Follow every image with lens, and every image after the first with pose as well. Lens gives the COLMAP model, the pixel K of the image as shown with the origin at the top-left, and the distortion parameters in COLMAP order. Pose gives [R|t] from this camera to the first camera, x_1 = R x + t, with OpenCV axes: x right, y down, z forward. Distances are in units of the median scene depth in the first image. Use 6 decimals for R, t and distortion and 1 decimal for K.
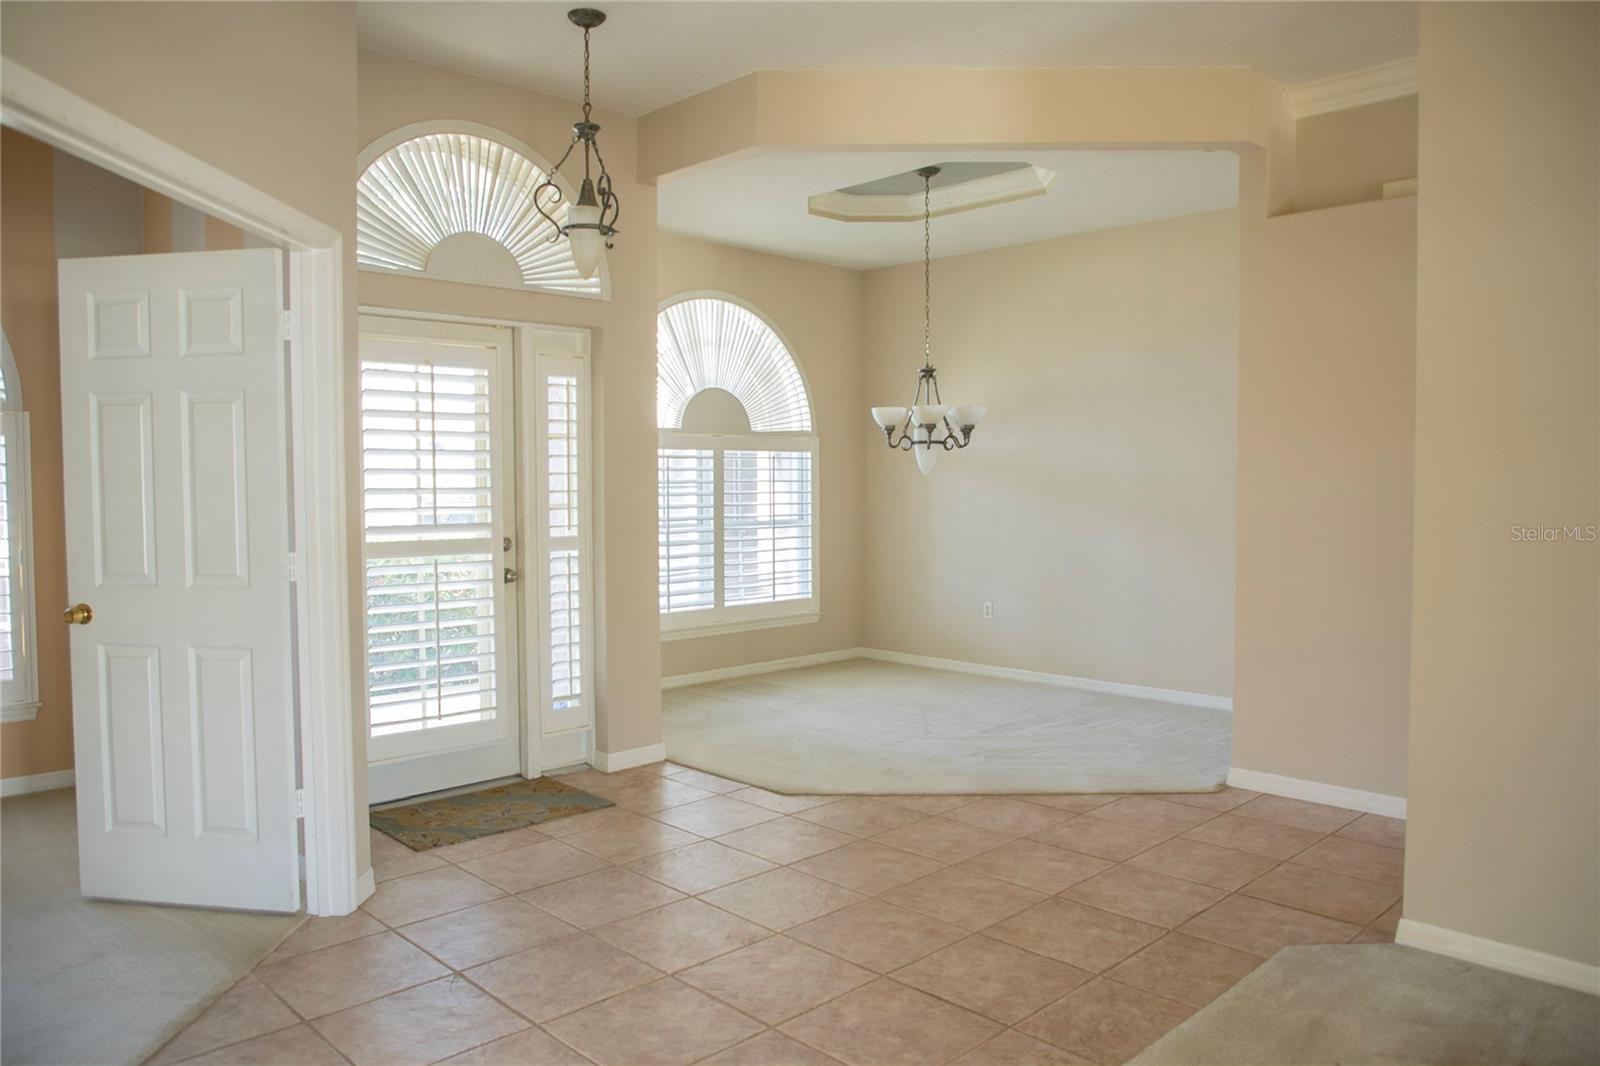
lens RADIAL K [[1125.6, 0, 797.3], [0, 1125.6, 527.1], [0, 0, 1]] dist [-0.077679, -0.000749]
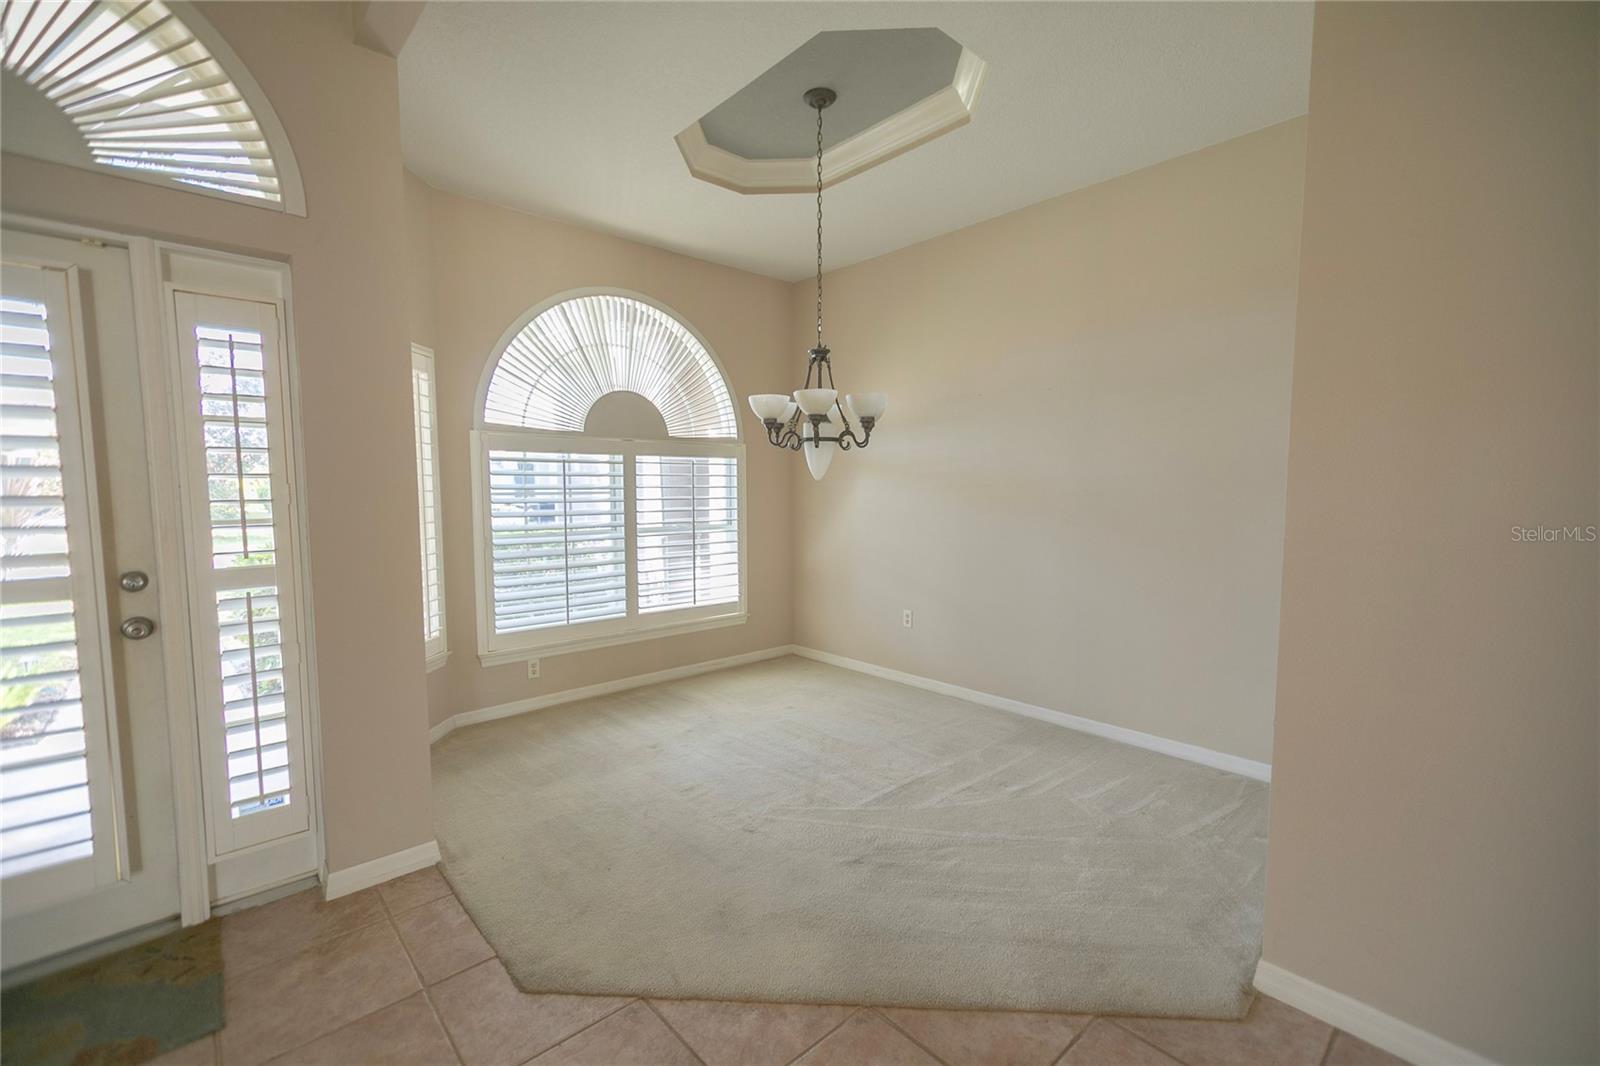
lens RADIAL K [[693.9, 0, 801.3], [0, 693.9, 542.5], [0, 0, 1]] dist [0.001590, -0.001042]
pose [[0.999527, 0.001837, -0.030686, 0.117559], [-0.000656, 0.999260, 0.038445, -0.019305], [0.030734, -0.038407, 0.998789, 0.483042]]
